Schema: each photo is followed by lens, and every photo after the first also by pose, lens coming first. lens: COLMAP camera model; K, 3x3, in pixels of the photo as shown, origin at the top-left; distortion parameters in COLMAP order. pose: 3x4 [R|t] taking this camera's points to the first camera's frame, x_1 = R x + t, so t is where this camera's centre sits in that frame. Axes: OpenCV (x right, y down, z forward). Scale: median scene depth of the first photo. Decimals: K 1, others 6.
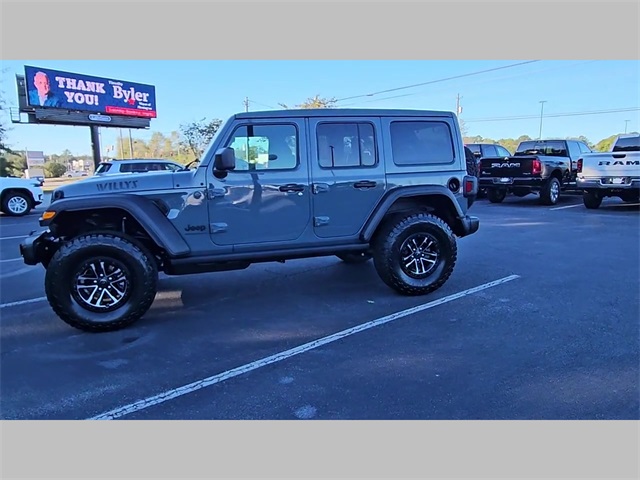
lens RADIAL K [[415.5, 0, 304.0], [0, 415.5, 238.3], [0, 0, 1]] dist [0.003946, 0.001771]
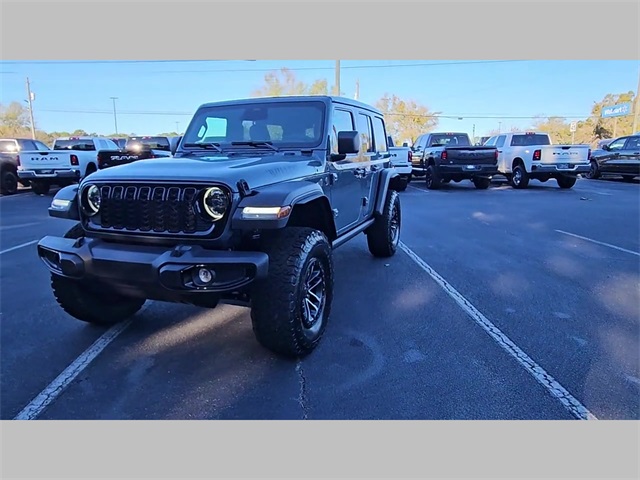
lens RADIAL K [[428.3, 0, 282.3], [0, 428.3, 240.7], [0, 0, 1]] dist [0.001832, -0.000267]
pose [[0.628199, -0.140352, 0.765289, -0.977963], [0.130563, 0.988664, 0.074144, -0.049750], [-0.767020, 0.053341, 0.639403, 0.428882]]
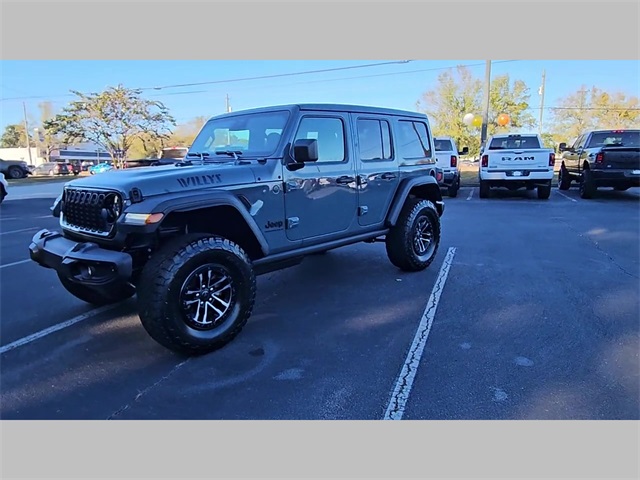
lens RADIAL K [[420.8, 0, 291.4], [0, 420.8, 239.9], [0, 0, 1]] dist [-0.002139, 0.001953]
pose [[0.873644, -0.087274, 0.478675, -0.629752], [0.083895, 0.996067, 0.028487, -0.012289], [-0.479279, 0.015271, 0.877530, 0.138434]]
